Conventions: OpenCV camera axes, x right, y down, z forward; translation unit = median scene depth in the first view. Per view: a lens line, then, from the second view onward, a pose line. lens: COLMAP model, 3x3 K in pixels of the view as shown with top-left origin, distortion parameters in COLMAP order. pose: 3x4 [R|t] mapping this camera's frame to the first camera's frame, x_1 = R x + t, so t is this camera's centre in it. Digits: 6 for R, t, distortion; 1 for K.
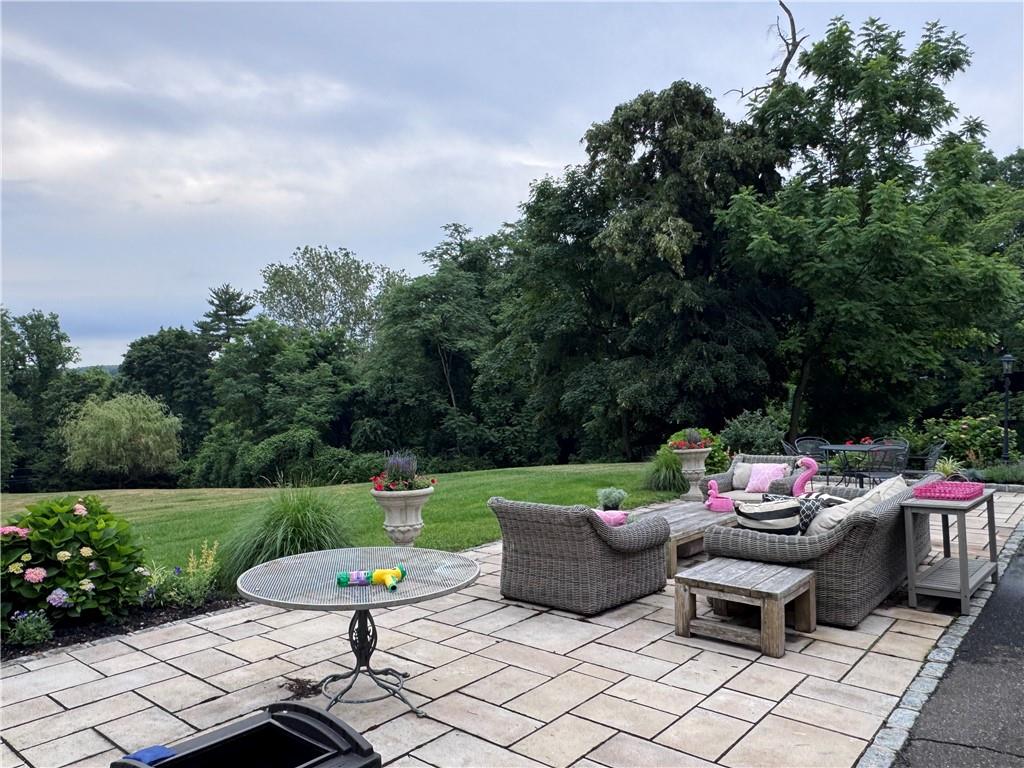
lens RADIAL K [[722.9, 0, 512.0], [0, 722.9, 384.0], [0, 0, 1]] dist [-0.004660, -0.000308]
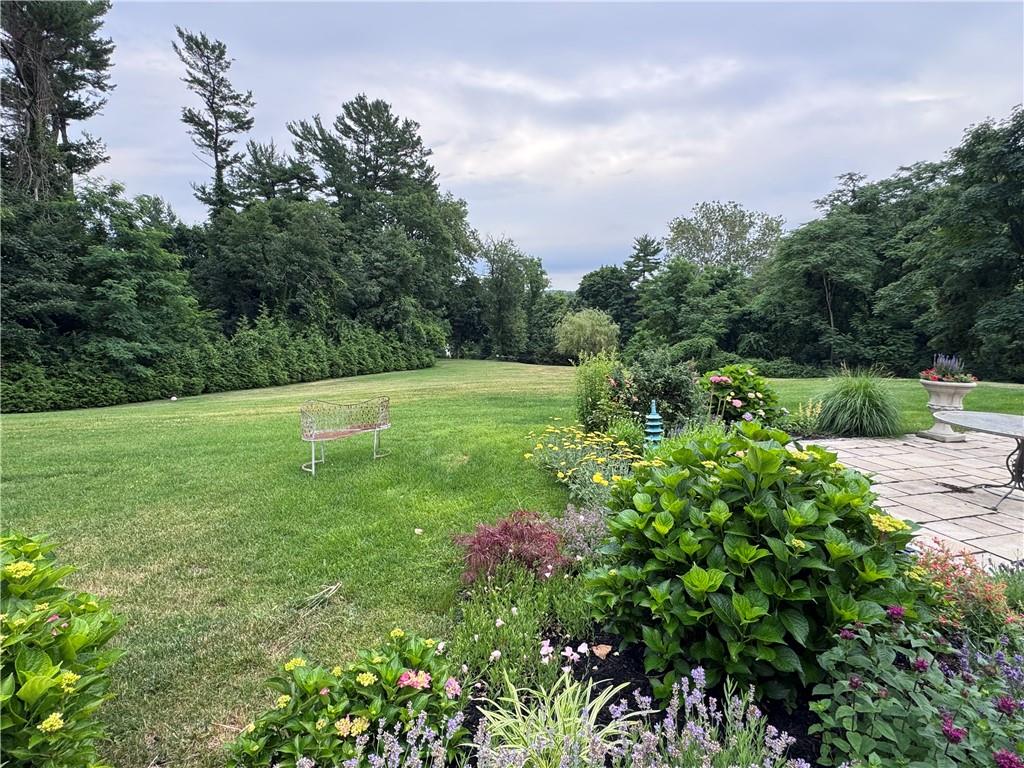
lens RADIAL K [[508.8, 0, 512.0], [0, 508.8, 384.0], [0, 0, 1]] dist [0.001844, -0.000636]
pose [[0.828506, 0.112918, -0.548477, -0.039906], [-0.027585, 0.986499, 0.161428, 0.001254], [0.559300, -0.118614, 0.820435, -0.040853]]
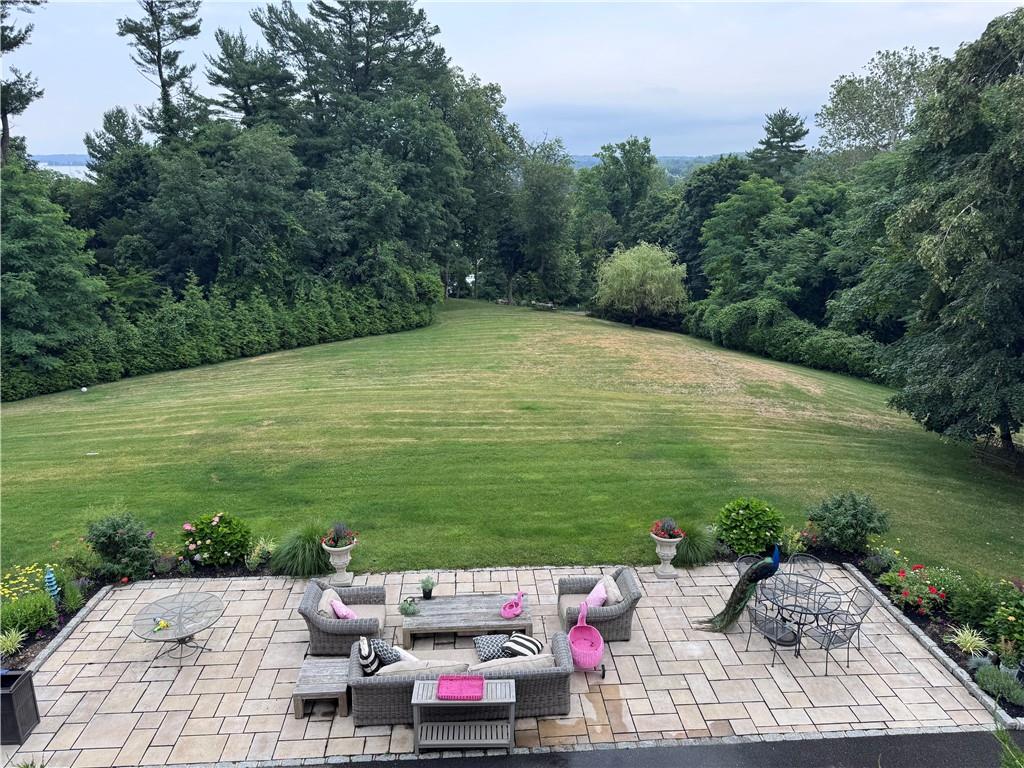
lens RADIAL K [[720.2, 0, 512.0], [0, 720.2, 384.0], [0, 0, 1]] dist [0.074612, -0.090707]
pose [[0.695692, 0.205627, -0.688281, 0.178260], [-0.003850, 0.959208, 0.282676, -0.101645], [0.718330, -0.194006, 0.668105, 0.015939]]
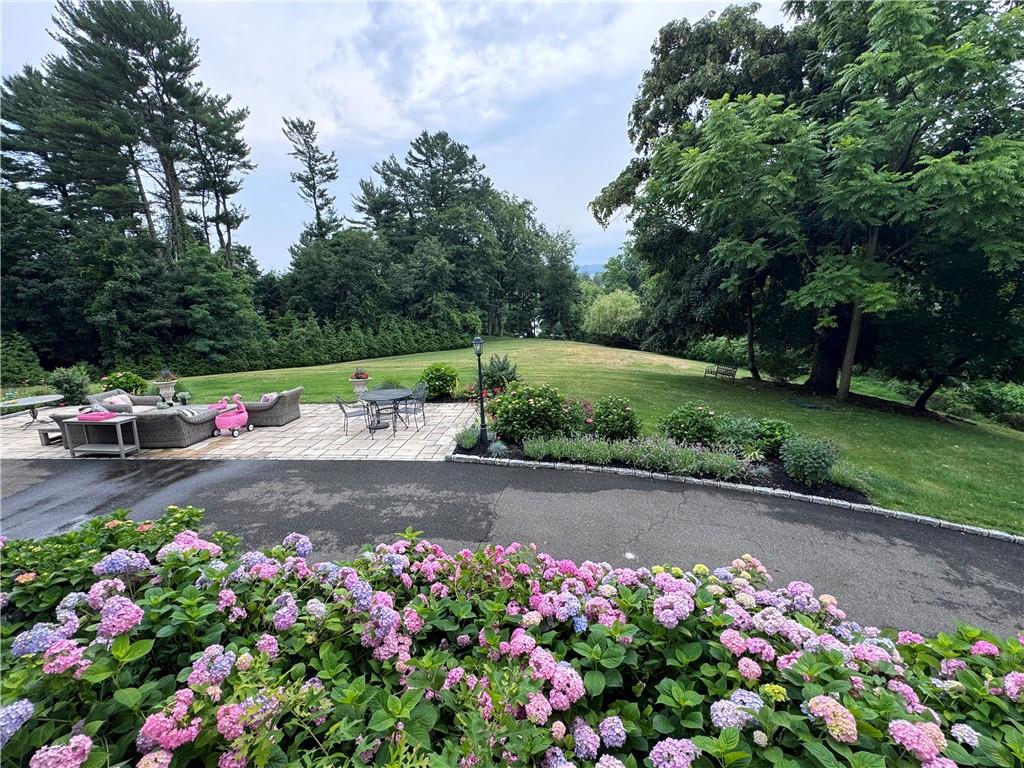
lens RADIAL K [[478.2, 0, 512.0], [0, 478.2, 384.0], [0, 0, 1]] dist [0.000181, 0.000554]
pose [[0.557927, 0.155370, -0.815216, 0.311407], [0.045387, 0.975136, 0.216911, -0.028049], [0.828648, -0.158021, 0.537003, 0.141759]]
